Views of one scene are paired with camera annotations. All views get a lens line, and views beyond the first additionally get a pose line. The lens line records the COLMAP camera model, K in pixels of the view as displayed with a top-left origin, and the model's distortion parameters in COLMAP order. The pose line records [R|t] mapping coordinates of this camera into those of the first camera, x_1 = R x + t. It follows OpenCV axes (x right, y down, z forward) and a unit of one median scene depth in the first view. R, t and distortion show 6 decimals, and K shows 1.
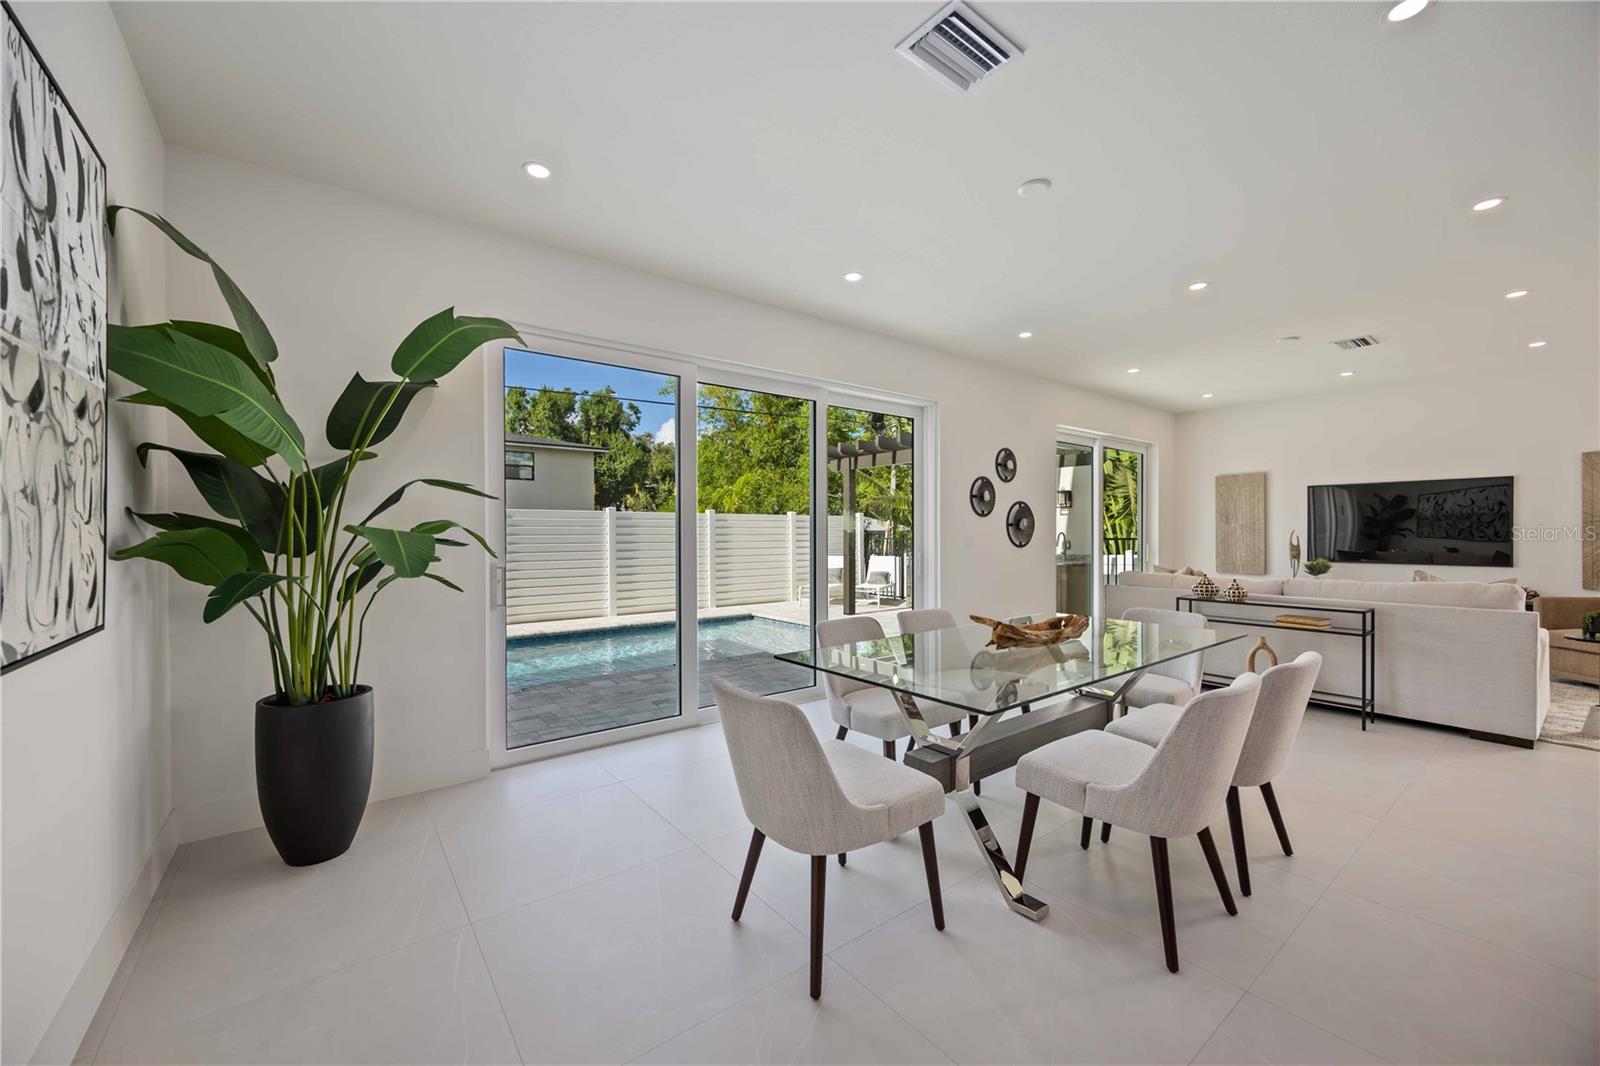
lens RADIAL K [[624.3, 0, 800.0], [0, 624.3, 533.0], [0, 0, 1]] dist [0.000130, 0.000050]
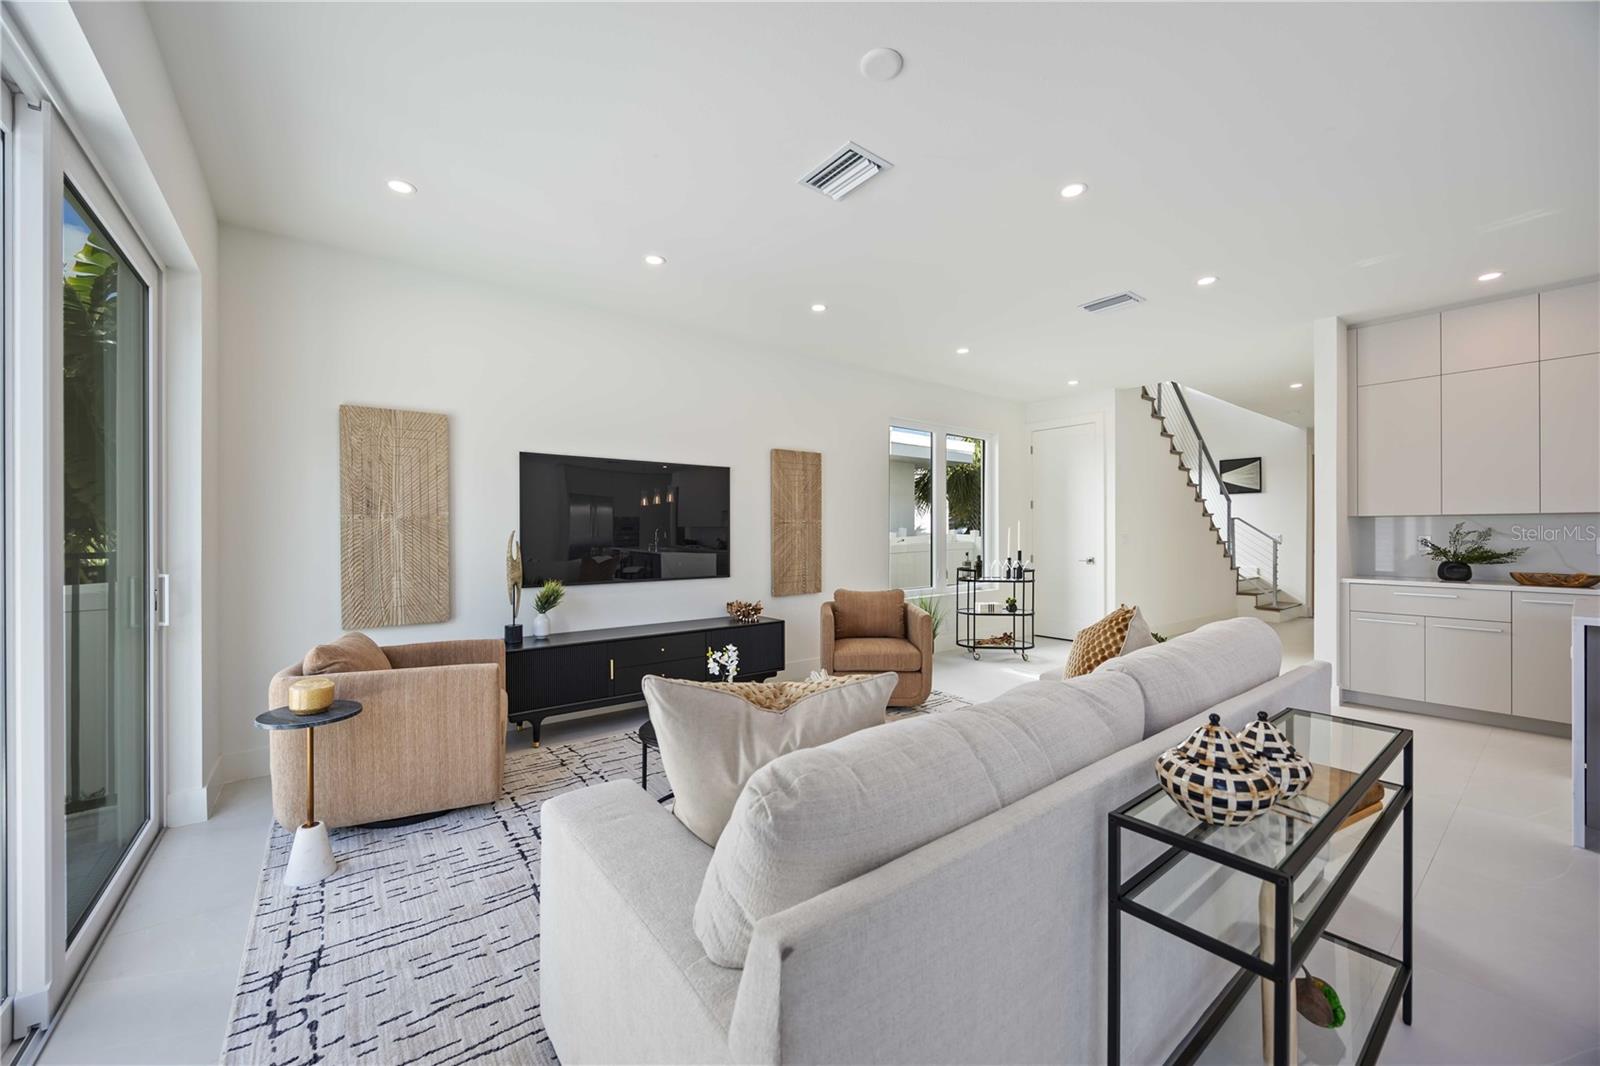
lens RADIAL K [[604.8, 0, 798.0], [0, 604.8, 532.0], [0, 0, 1]] dist [-0.005207, 0.000013]
pose [[-0.004608, 0.001734, 0.999988, 0.348518], [0.001645, 0.999997, -0.001727, -0.003934], [-0.999988, 0.001637, -0.004610, 0.954492]]
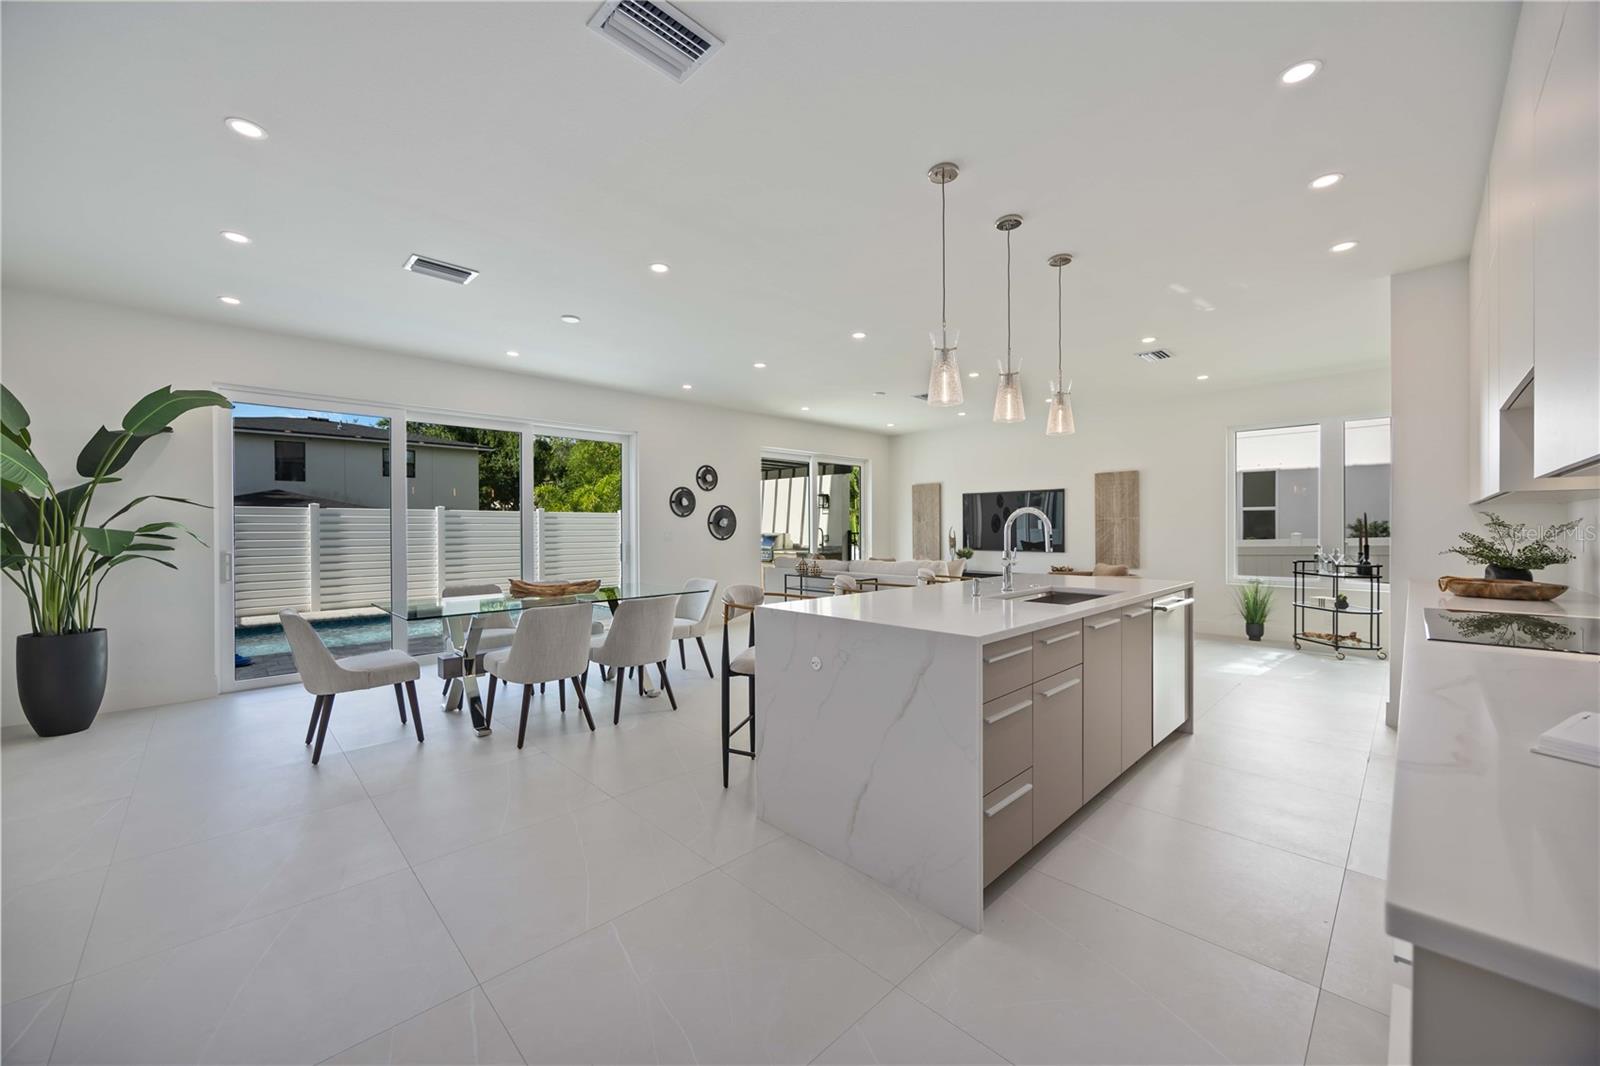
lens RADIAL K [[604.8, 0, 798.0], [0, 604.8, 532.0], [0, 0, 1]] dist [-0.005207, 0.000013]
pose [[0.992414, -0.002138, 0.122925, 0.378333], [0.001353, 0.999978, 0.006471, -0.002272], [-0.122936, -0.006256, 0.992395, -0.314510]]
